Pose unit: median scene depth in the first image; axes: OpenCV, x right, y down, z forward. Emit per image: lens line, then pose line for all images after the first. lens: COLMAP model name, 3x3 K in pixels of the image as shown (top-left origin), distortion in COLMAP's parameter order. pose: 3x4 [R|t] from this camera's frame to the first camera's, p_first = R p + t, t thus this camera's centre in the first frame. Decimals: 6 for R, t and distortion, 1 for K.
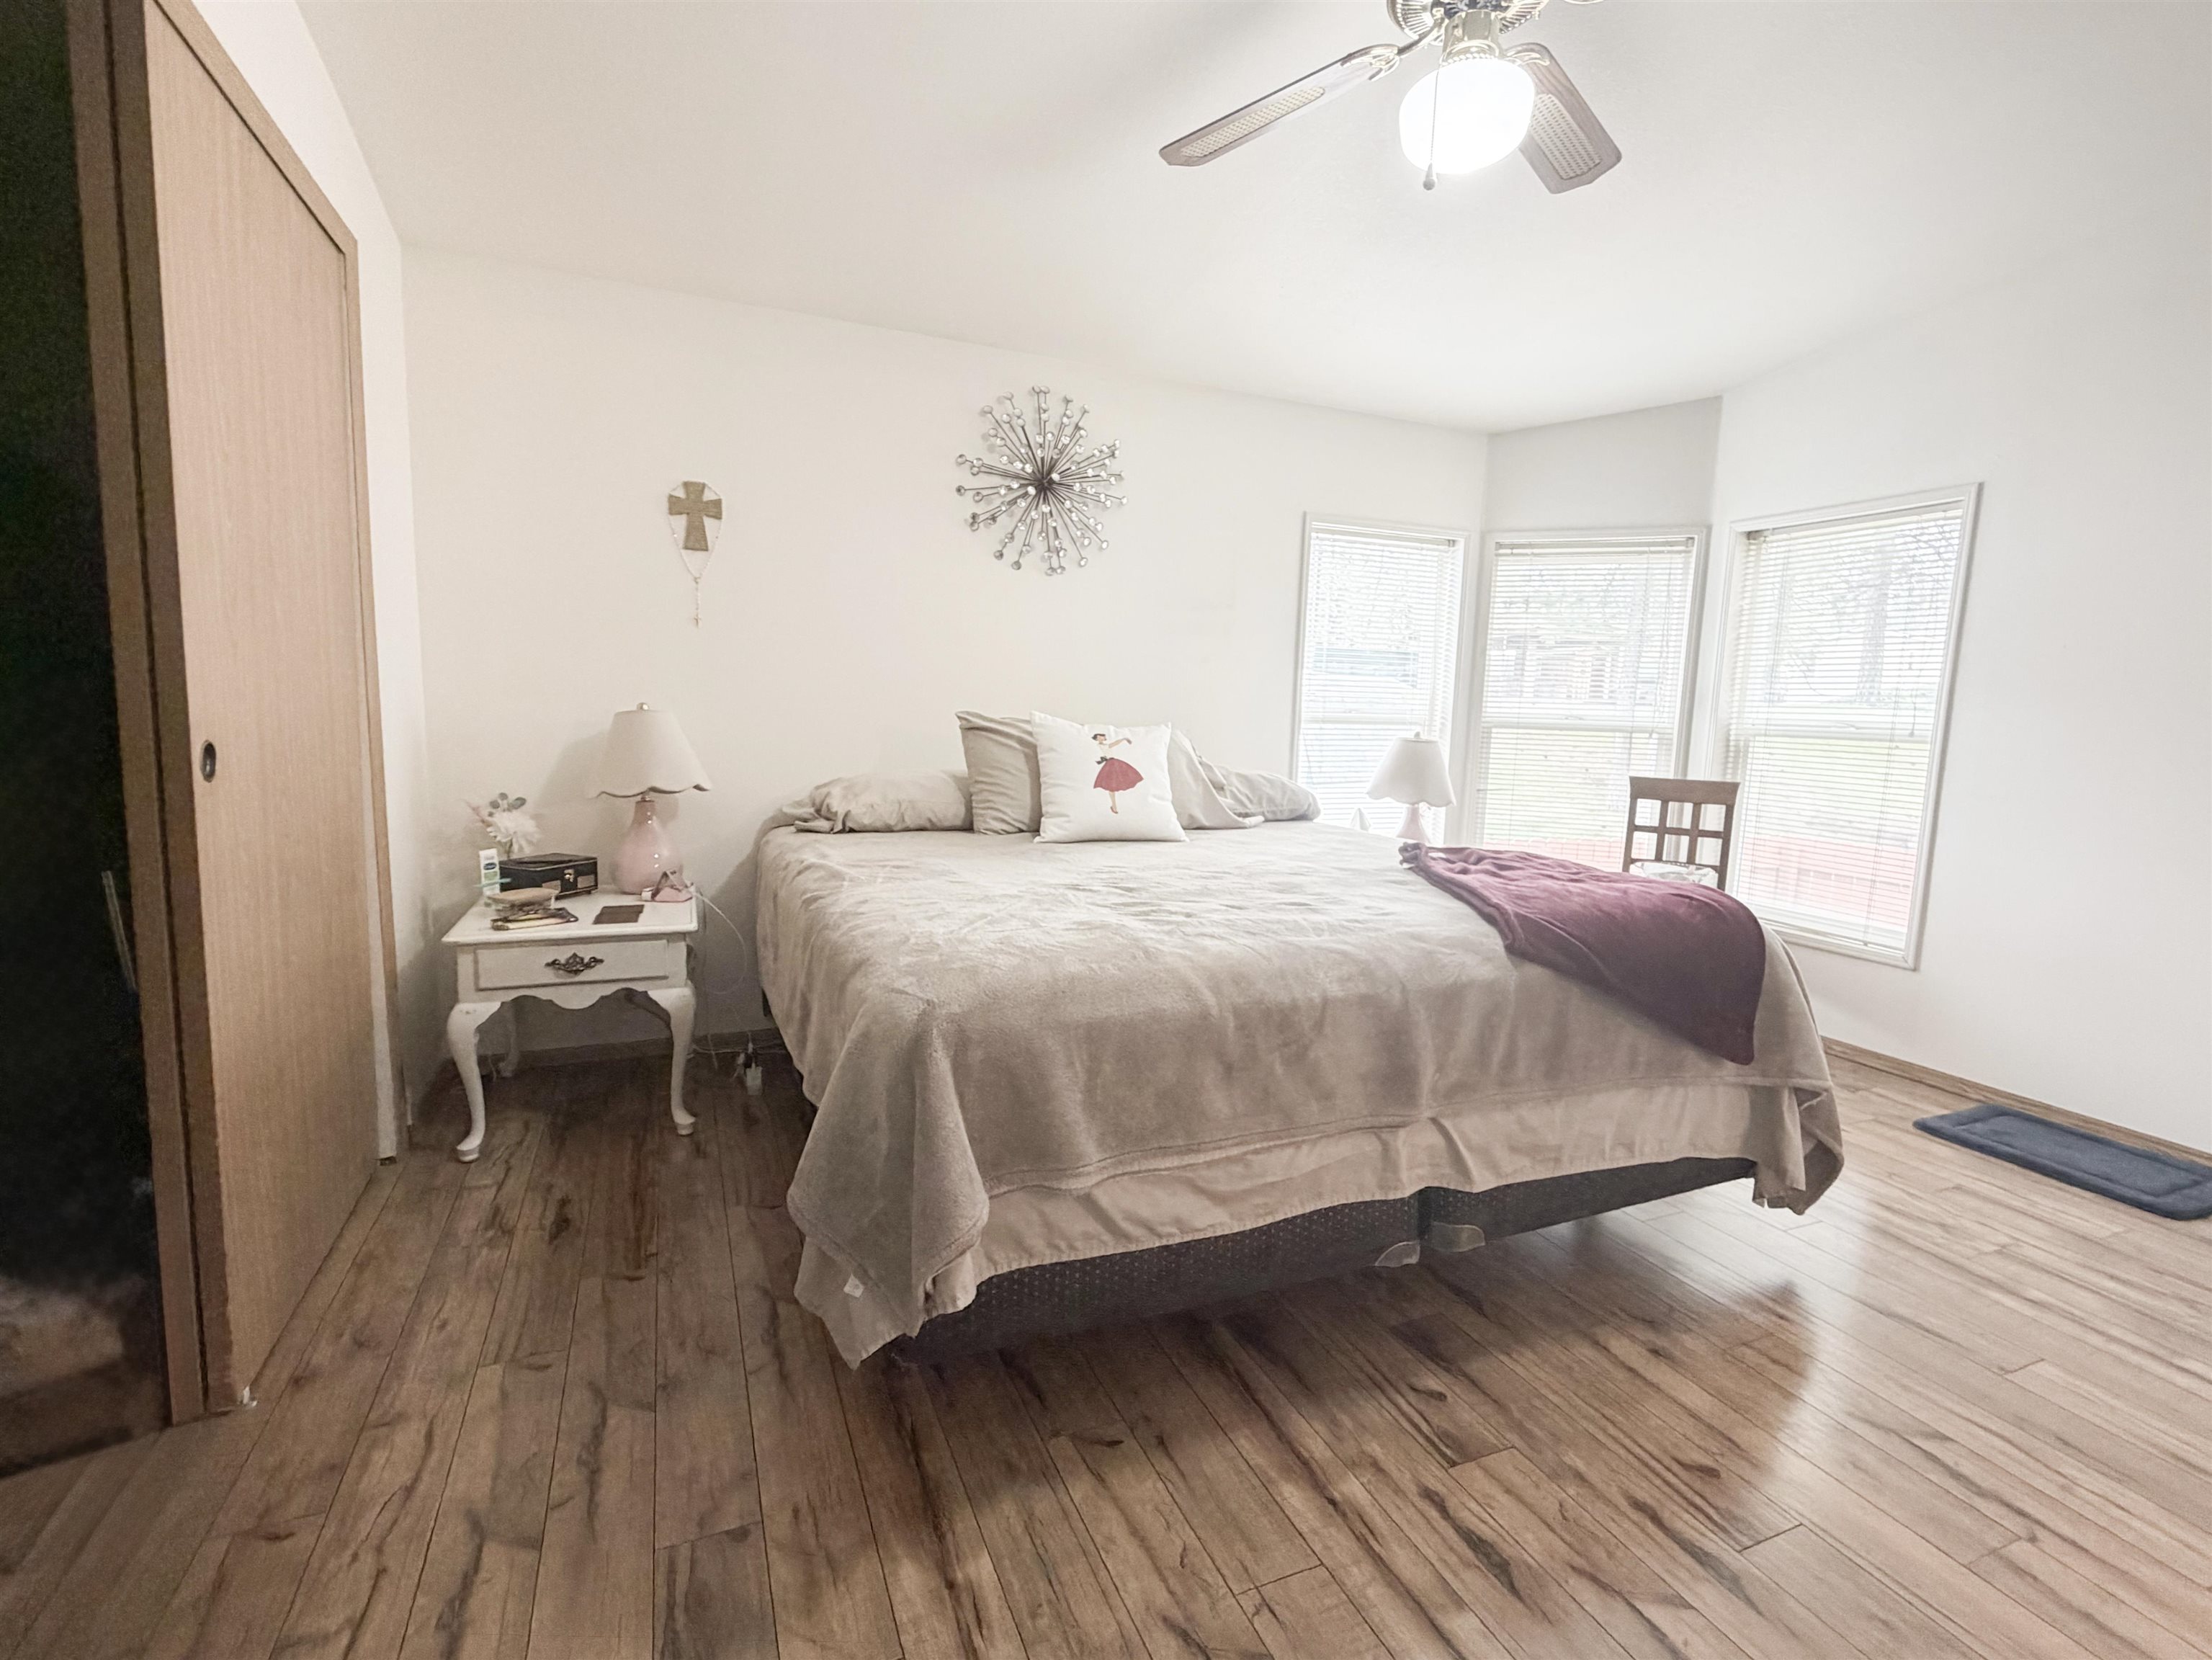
lens RADIAL K [[1018.4, 0, 1106.2], [0, 1018.4, 822.9], [0, 0, 1]] dist [-0.001692, -0.000234]
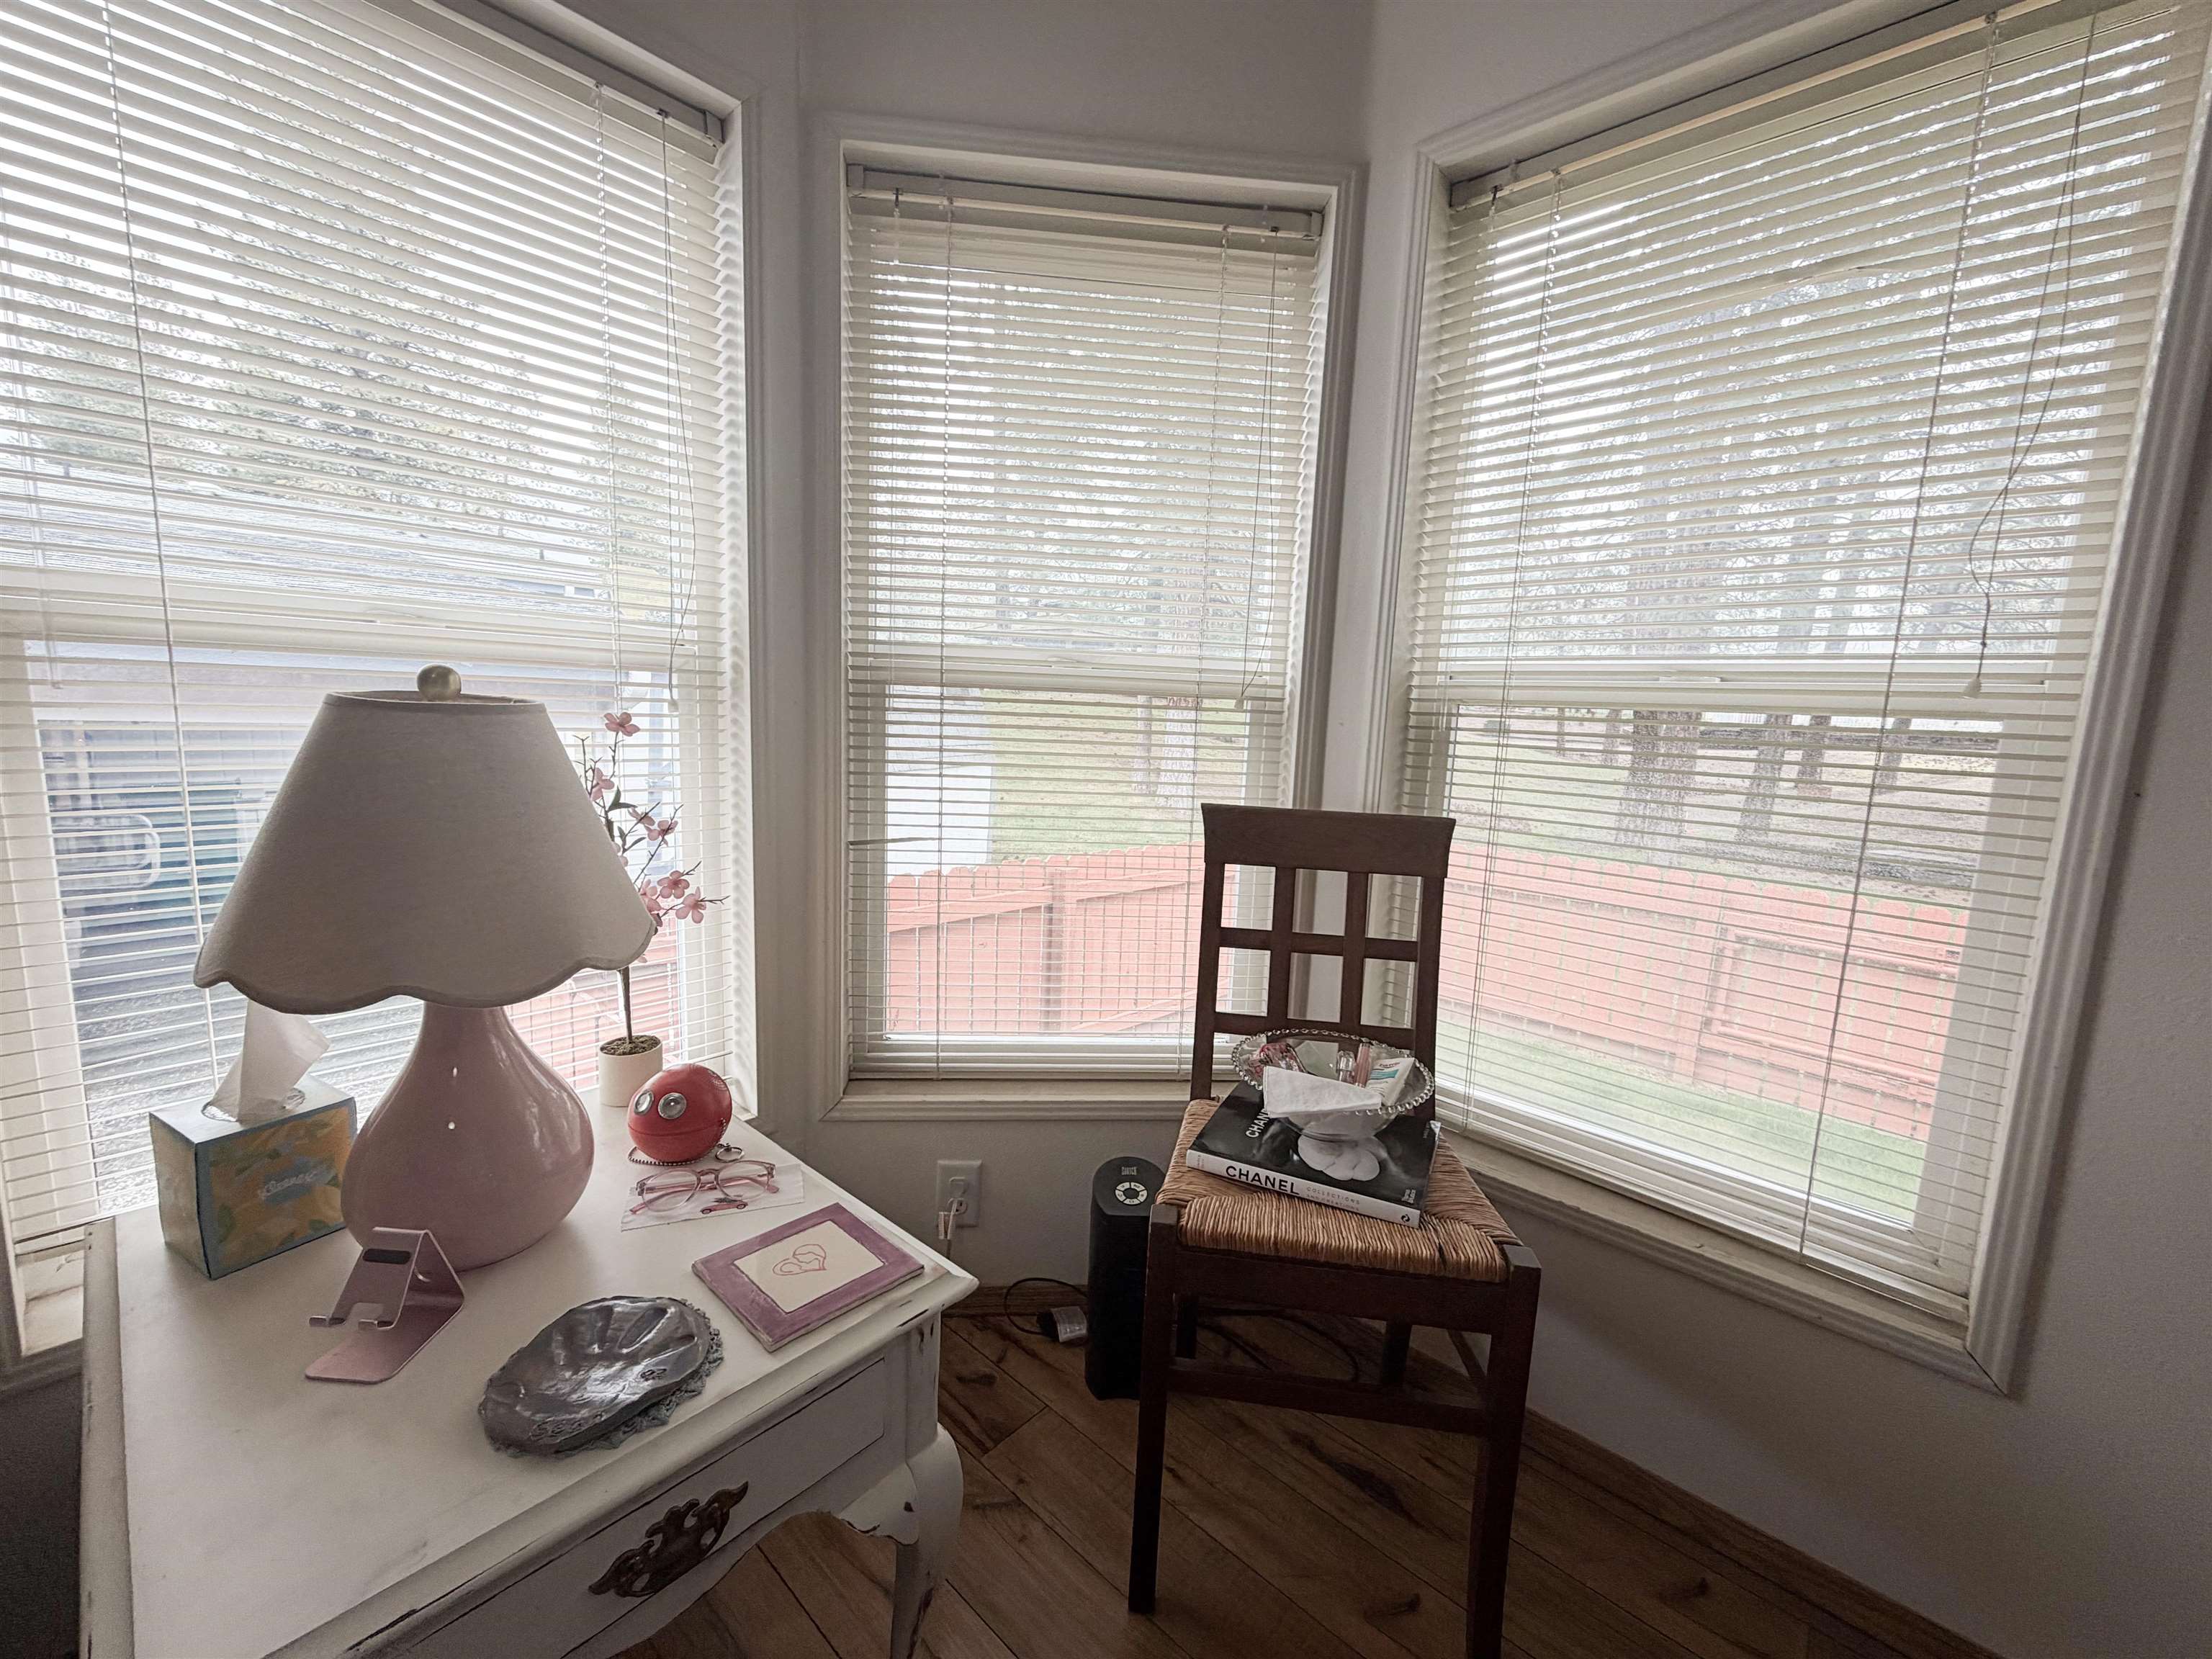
lens RADIAL K [[888.9, 0, 1113.5], [0, 888.9, 829.0], [0, 0, 1]] dist [-0.000226, -0.000009]
pose [[0.903503, -0.048327, 0.425847, 0.391133], [0.035013, 0.998624, 0.039043, -0.060082], [-0.427148, -0.020366, 0.903952, 0.819903]]
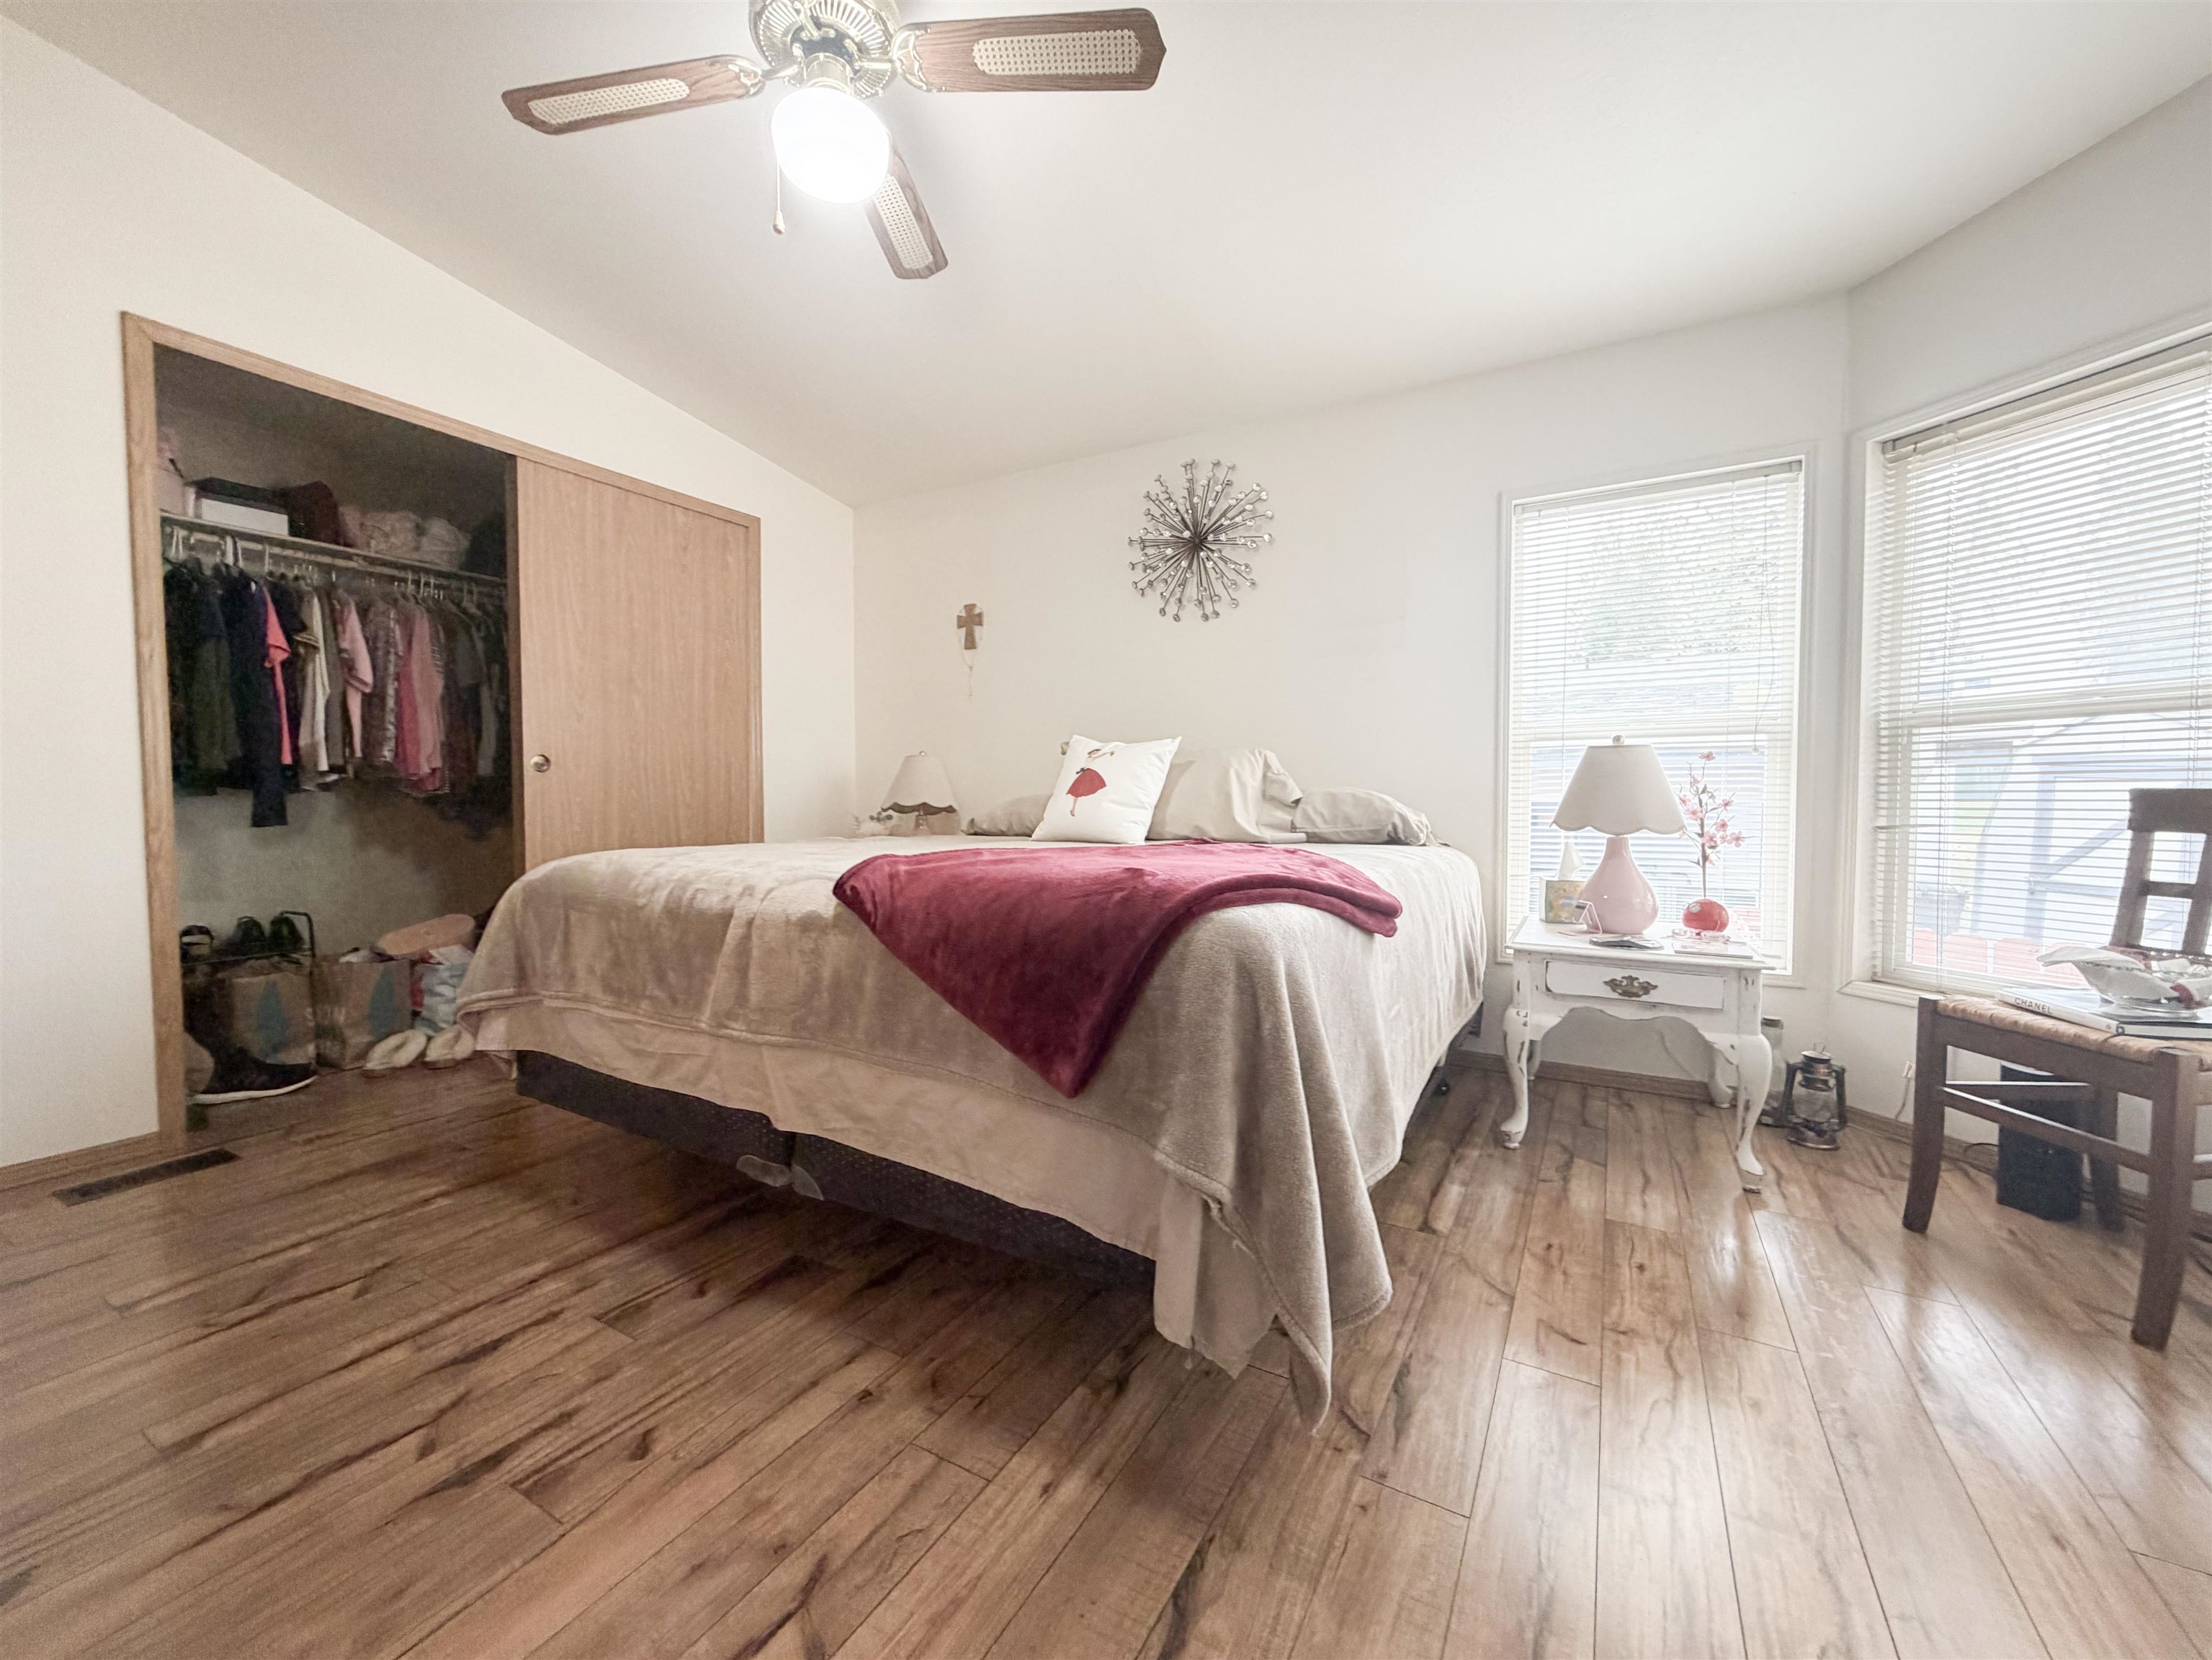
lens RADIAL K [[886.8, 0, 1106.3], [0, 886.8, 826.7], [0, 0, 1]] dist [0.001188, 0.000033]
pose [[0.599238, -0.004610, -0.800558, 0.653095], [-0.075926, 0.995149, -0.062563, 0.048561], [0.796963, 0.098273, 0.595981, 0.360362]]
